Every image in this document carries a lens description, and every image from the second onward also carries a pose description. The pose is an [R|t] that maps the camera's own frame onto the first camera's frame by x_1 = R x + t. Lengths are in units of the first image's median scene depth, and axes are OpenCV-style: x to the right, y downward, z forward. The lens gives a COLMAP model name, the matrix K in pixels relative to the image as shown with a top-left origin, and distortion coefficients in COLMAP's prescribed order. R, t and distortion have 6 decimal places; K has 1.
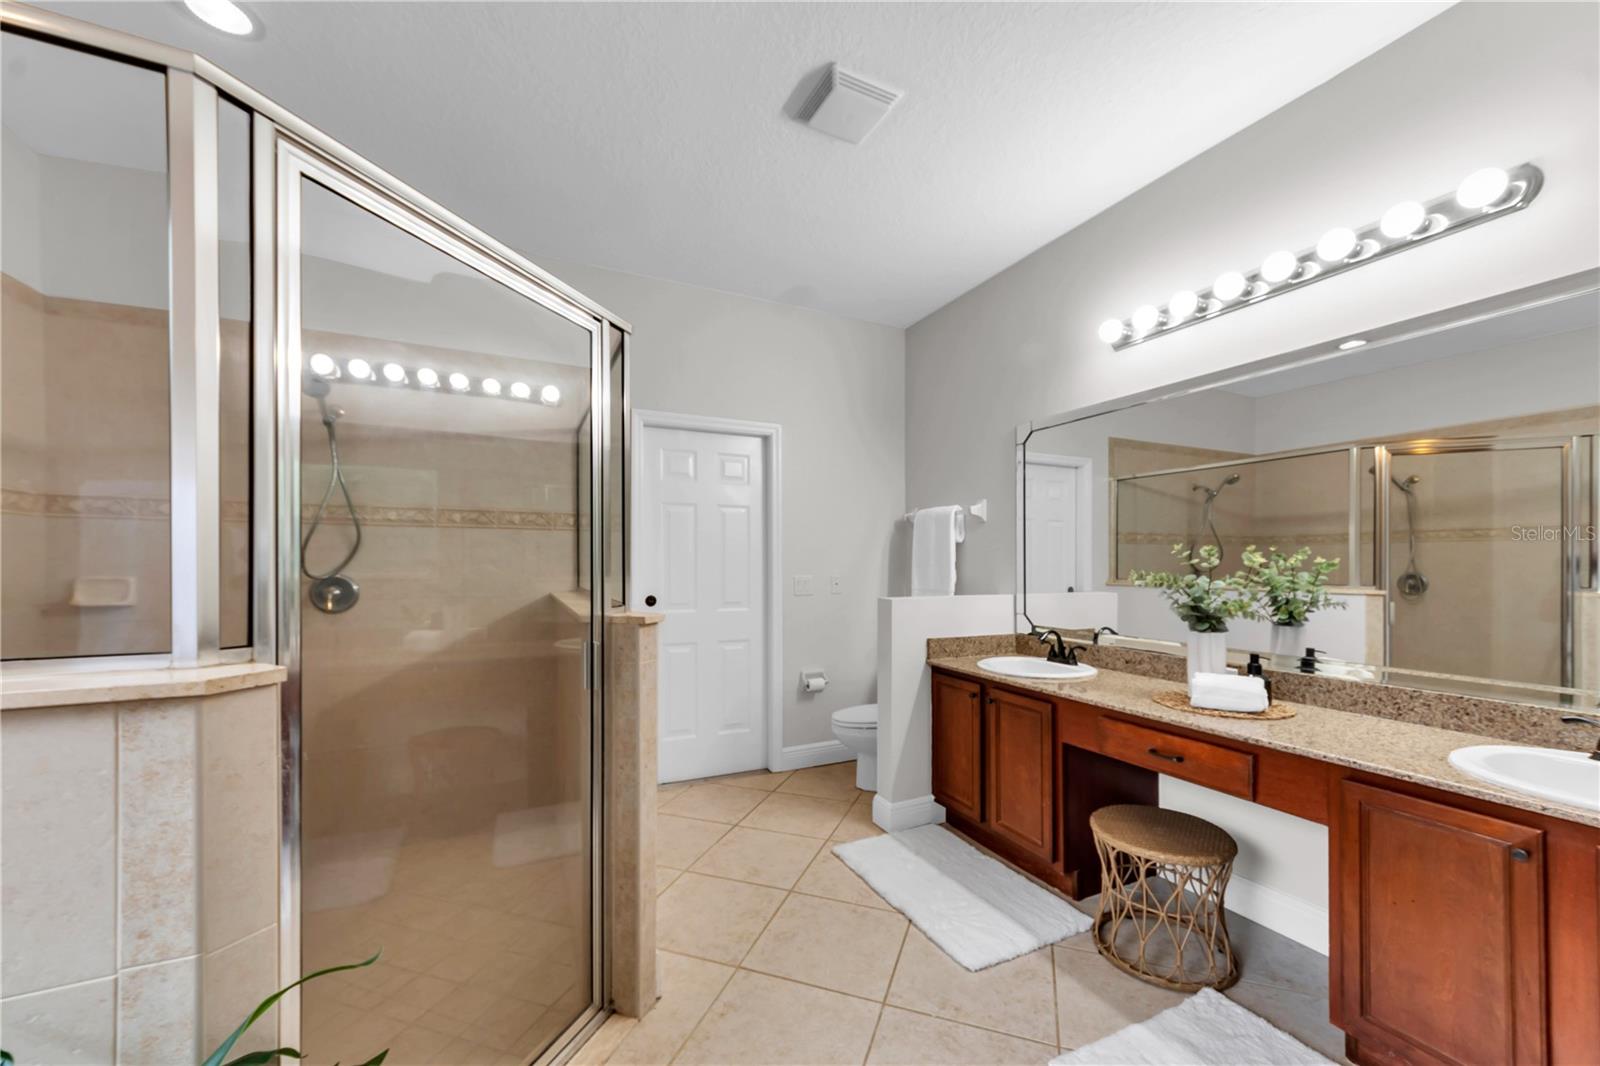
lens RADIAL K [[612.5, 0, 796.4], [0, 612.5, 562.0], [0, 0, 1]] dist [0.013580, 0.000000]
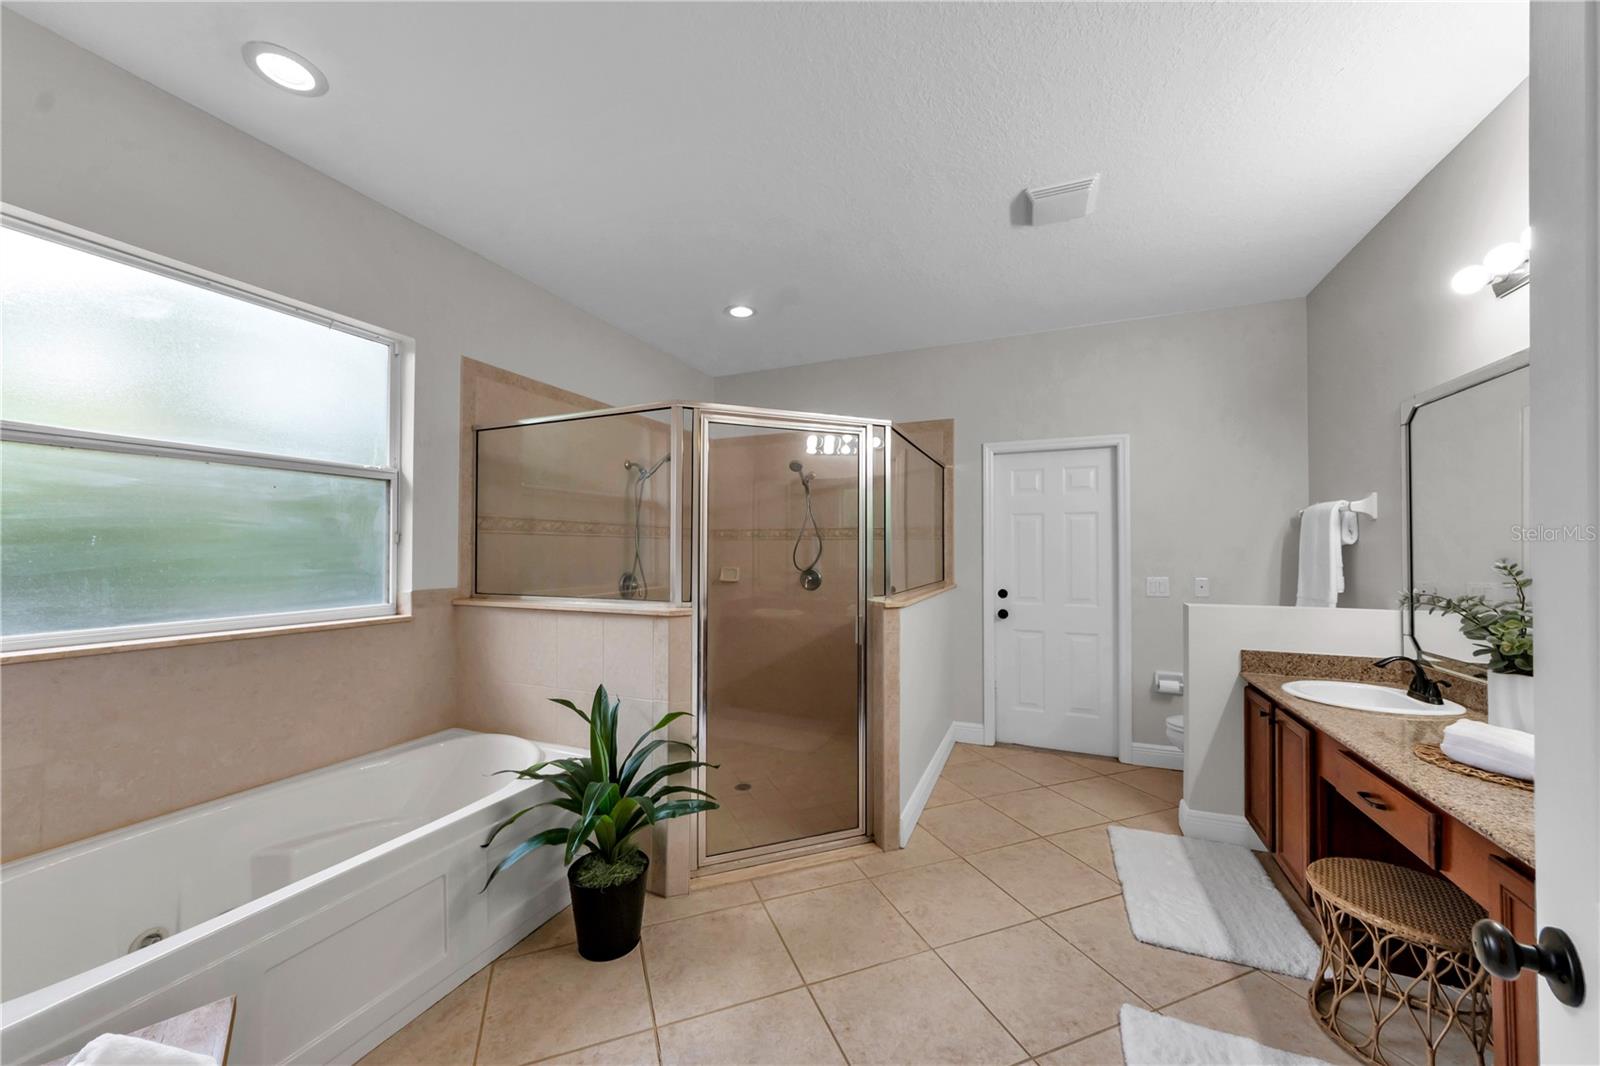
lens RADIAL K [[575.4, 0, 790.4], [0, 575.4, 535.9], [0, 0, 1]] dist [-0.000198, -0.000034]
pose [[0.658621, -0.019736, -0.752216, 0.441450], [0.000071, 0.999658, -0.026166, -0.028769], [0.752475, 0.017181, 0.658397, -0.116705]]
